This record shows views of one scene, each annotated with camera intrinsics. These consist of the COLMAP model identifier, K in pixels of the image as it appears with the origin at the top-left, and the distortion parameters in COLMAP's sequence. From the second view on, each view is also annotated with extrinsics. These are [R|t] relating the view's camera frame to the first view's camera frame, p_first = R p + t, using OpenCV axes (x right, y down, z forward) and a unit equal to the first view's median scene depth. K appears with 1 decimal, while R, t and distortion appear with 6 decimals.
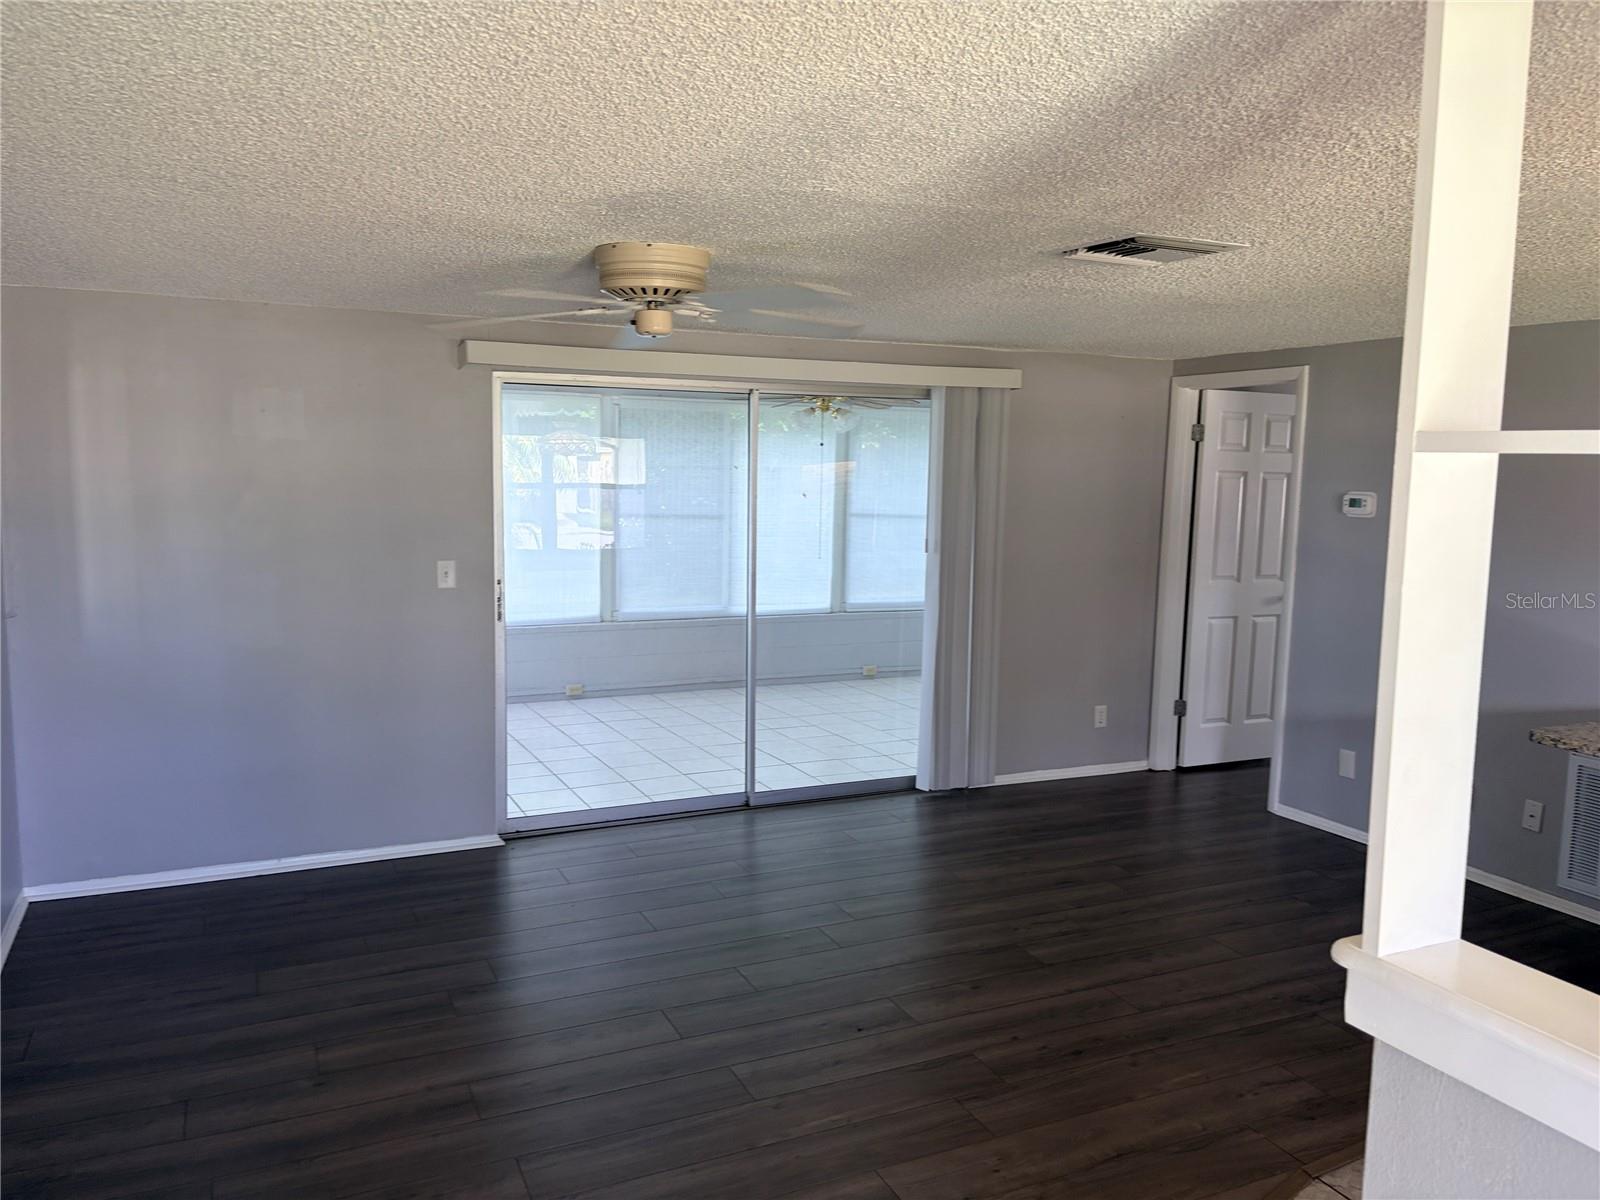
lens RADIAL K [[1203.6, 0, 790.4], [0, 1203.6, 604.4], [0, 0, 1]] dist [0.044617, -0.048540]
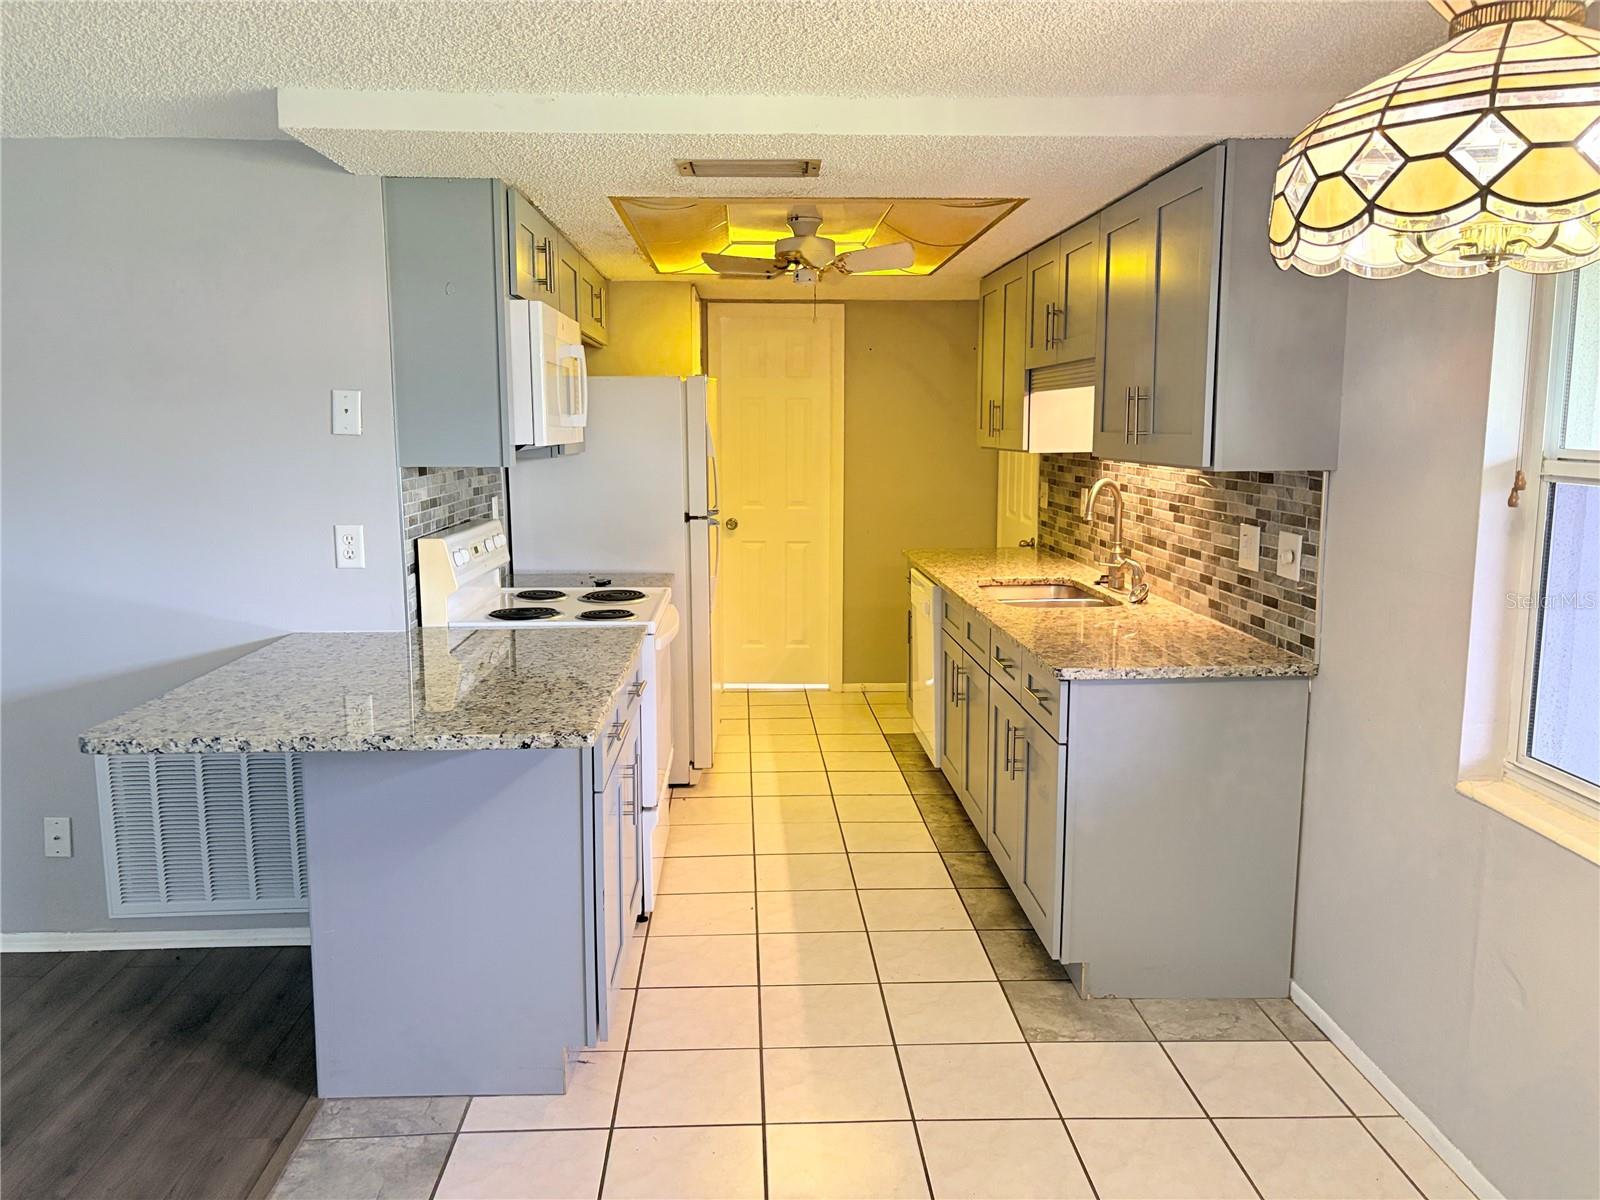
lens RADIAL K [[1203.6, 0, 802.6], [0, 1203.6, 604.3], [0, 0, 1]] dist [0.044617, -0.048540]
pose [[0.372380, -0.158188, 0.914500, 0.145667], [0.120175, 0.985290, 0.121499, 0.003032], [-0.920267, 0.064656, 0.385912, 0.326199]]
